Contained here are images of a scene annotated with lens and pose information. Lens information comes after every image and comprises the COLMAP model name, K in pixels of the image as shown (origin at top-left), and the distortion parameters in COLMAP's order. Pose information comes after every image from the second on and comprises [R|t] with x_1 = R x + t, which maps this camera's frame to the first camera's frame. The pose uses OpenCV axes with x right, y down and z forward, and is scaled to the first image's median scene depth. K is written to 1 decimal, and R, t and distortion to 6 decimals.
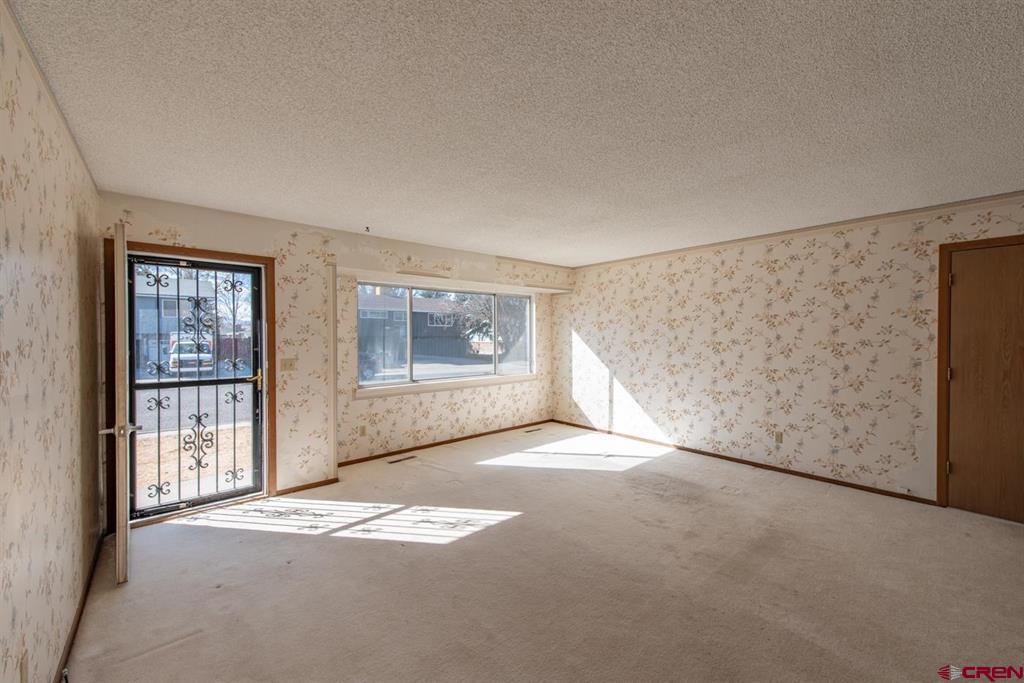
lens RADIAL K [[401.5, 0, 517.2], [0, 401.5, 337.9], [0, 0, 1]] dist [0.029445, -0.002027]
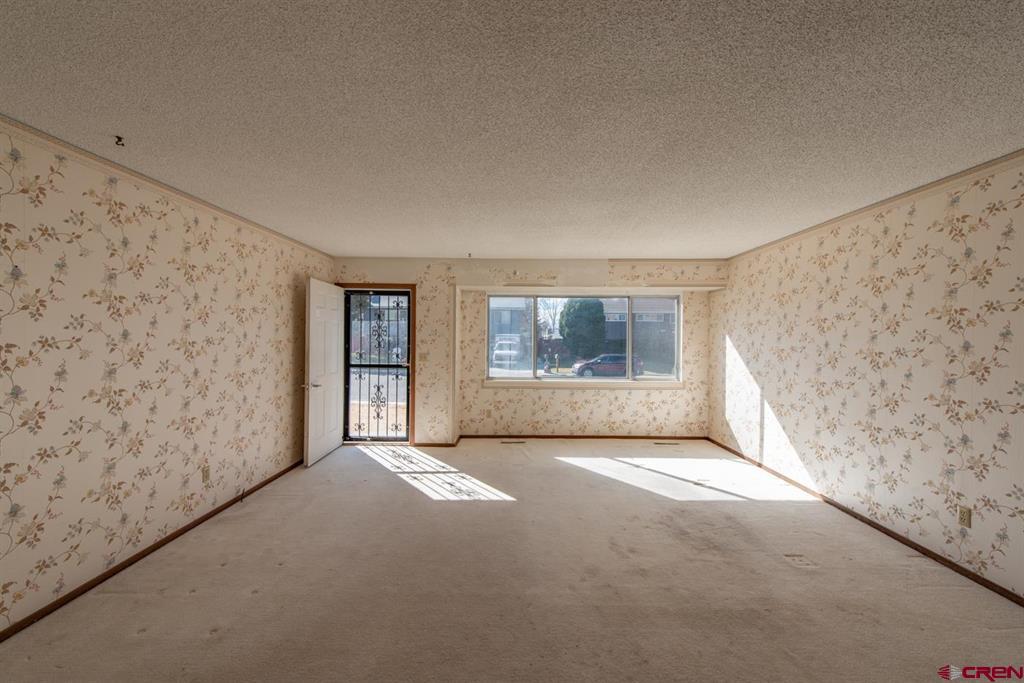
lens RADIAL K [[401.5, 0, 518.0], [0, 401.5, 335.3], [0, 0, 1]] dist [0.029445, -0.002027]
pose [[0.758534, 0.004713, -0.651617, 0.510876], [-0.013748, 0.999867, -0.008772, -0.003230], [0.651489, 0.015612, 0.758498, 0.113148]]
